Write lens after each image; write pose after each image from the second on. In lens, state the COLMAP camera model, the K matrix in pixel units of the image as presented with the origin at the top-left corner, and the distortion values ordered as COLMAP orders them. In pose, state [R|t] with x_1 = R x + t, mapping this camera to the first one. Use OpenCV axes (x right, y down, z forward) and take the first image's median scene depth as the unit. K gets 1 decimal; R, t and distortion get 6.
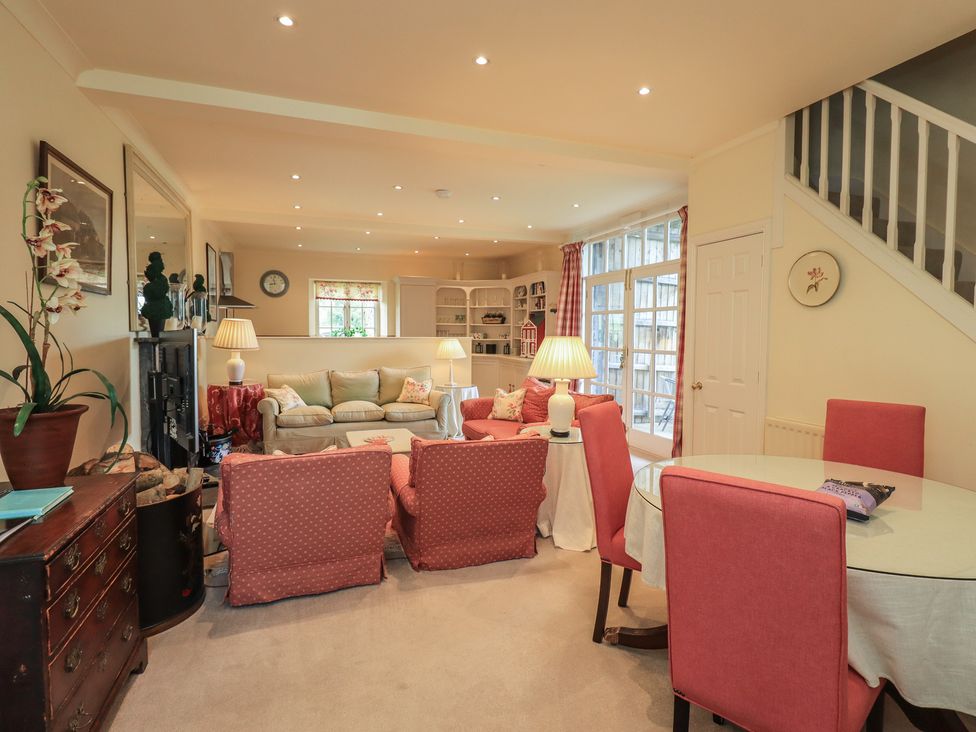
lens RADIAL K [[514.9, 0, 510.2], [0, 514.9, 361.1], [0, 0, 1]] dist [-0.000081, -0.001018]
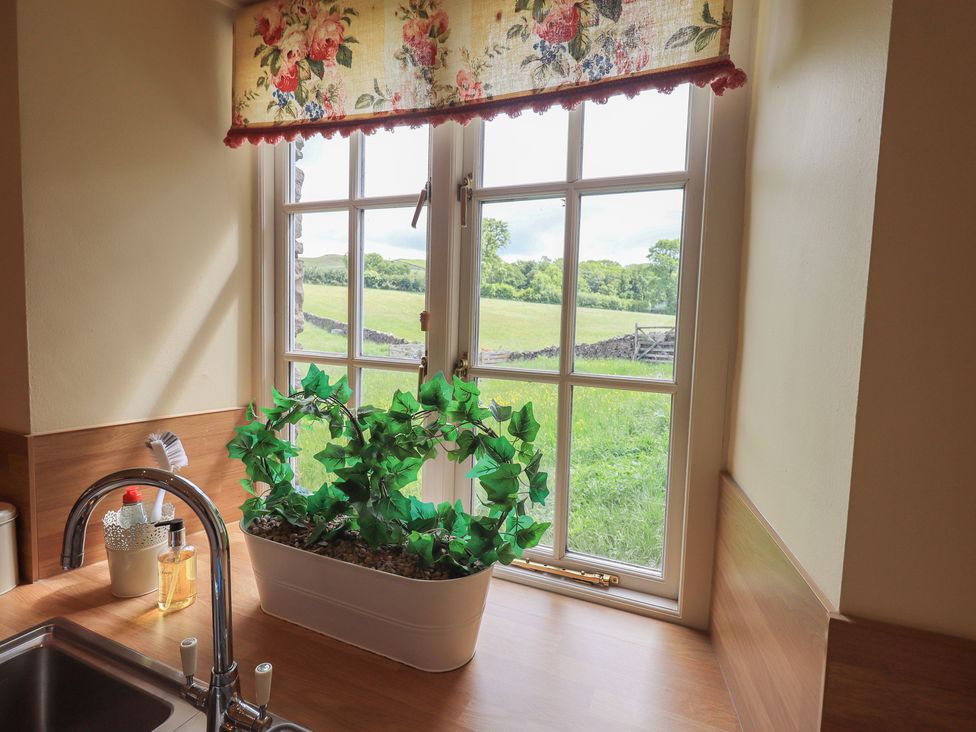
lens RADIAL K [[514.9, 0, 506.3], [0, 514.9, 355.2], [0, 0, 1]] dist [-0.000081, -0.001018]
pose [[0.698222, 0.073127, -0.712137, -0.333195], [-0.069764, 0.996985, 0.033976, -0.109893], [0.712474, 0.025959, 0.701218, 1.395958]]
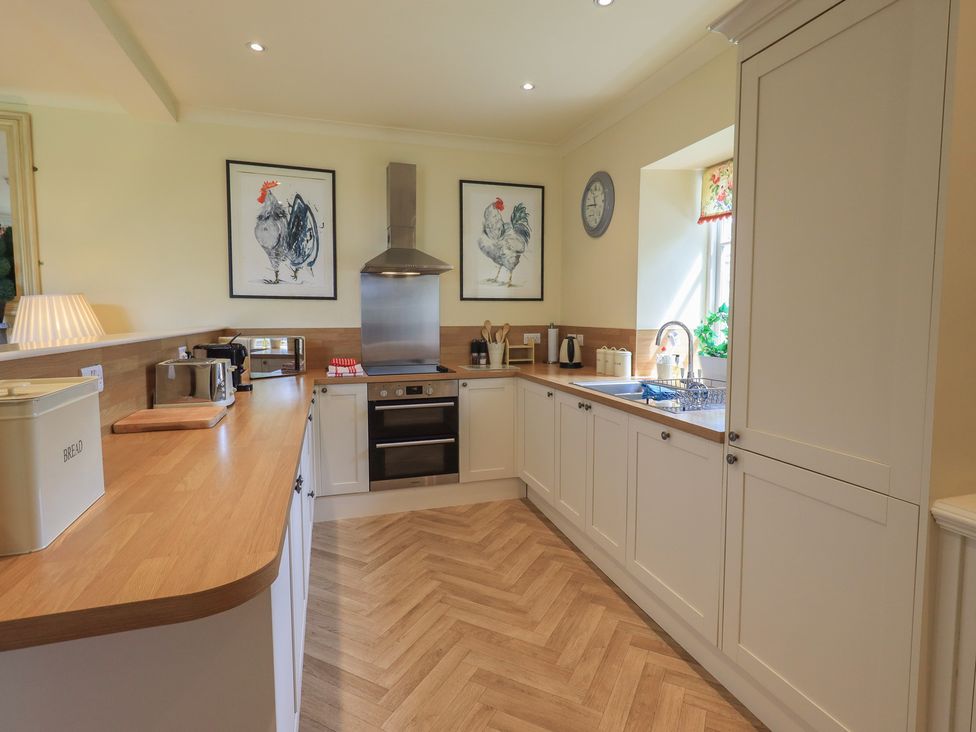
lens RADIAL K [[541.9, 0, 503.2], [0, 541.9, 355.2], [0, 0, 1]] dist [0.006621, -0.000543]
pose [[-0.069604, 0.068460, -0.995223, -0.004794], [-0.058784, 0.995627, 0.072599, -0.075045], [0.995841, 0.063557, -0.065276, 1.308695]]
